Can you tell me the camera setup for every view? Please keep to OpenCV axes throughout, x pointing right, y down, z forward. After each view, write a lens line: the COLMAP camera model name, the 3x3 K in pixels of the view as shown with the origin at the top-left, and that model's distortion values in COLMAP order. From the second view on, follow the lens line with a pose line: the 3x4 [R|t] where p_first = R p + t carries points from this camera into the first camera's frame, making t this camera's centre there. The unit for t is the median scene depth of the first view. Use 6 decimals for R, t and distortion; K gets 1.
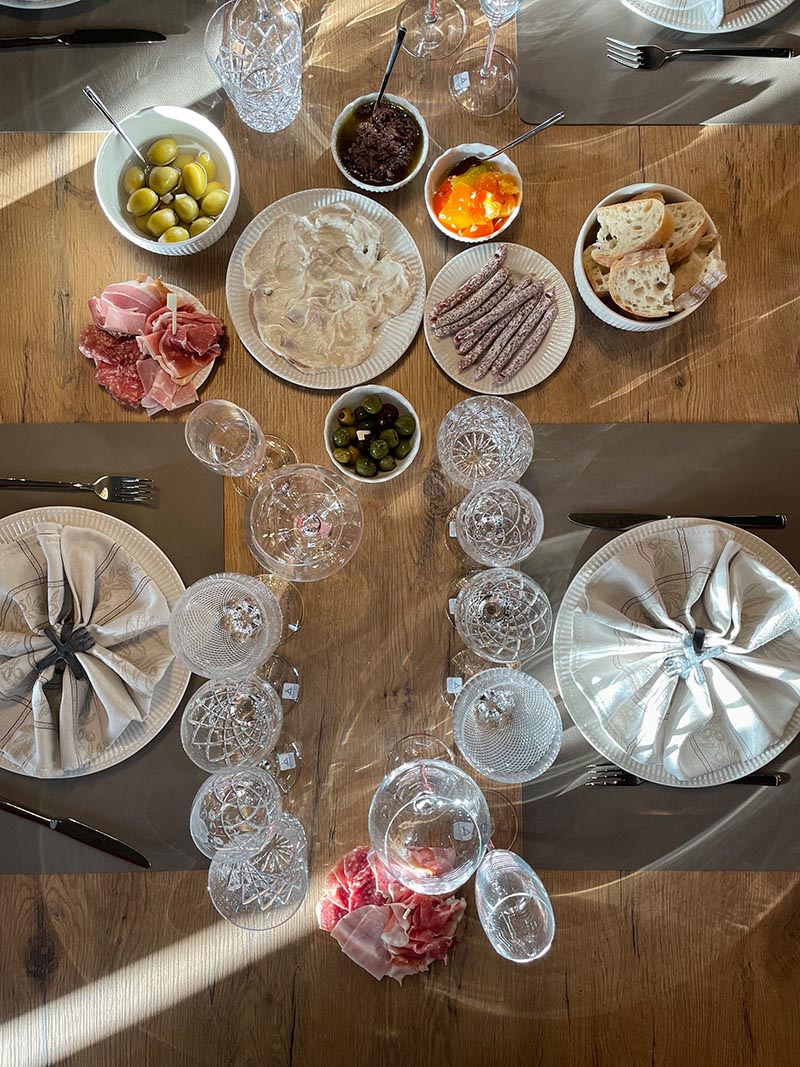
lens RADIAL K [[835.6, 0, 400.0], [0, 835.6, 533.5], [0, 0, 1]] dist [0.101643, -0.155116]
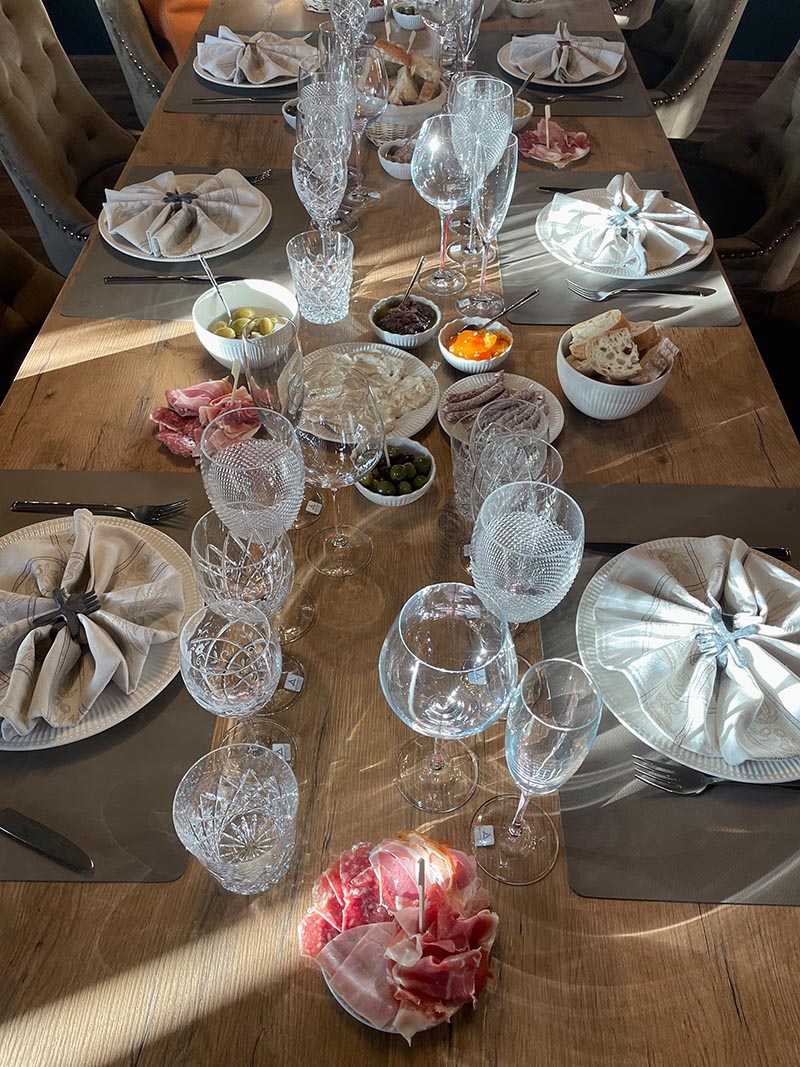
lens RADIAL K [[835.6, 0, 400.0], [0, 835.6, 533.5], [0, 0, 1]] dist [0.101643, -0.155116]
pose [[0.999693, 0.017622, -0.017446, -0.002084], [-0.024739, 0.756860, -0.653108, 0.666685], [0.001695, 0.653339, 0.757063, 0.205331]]
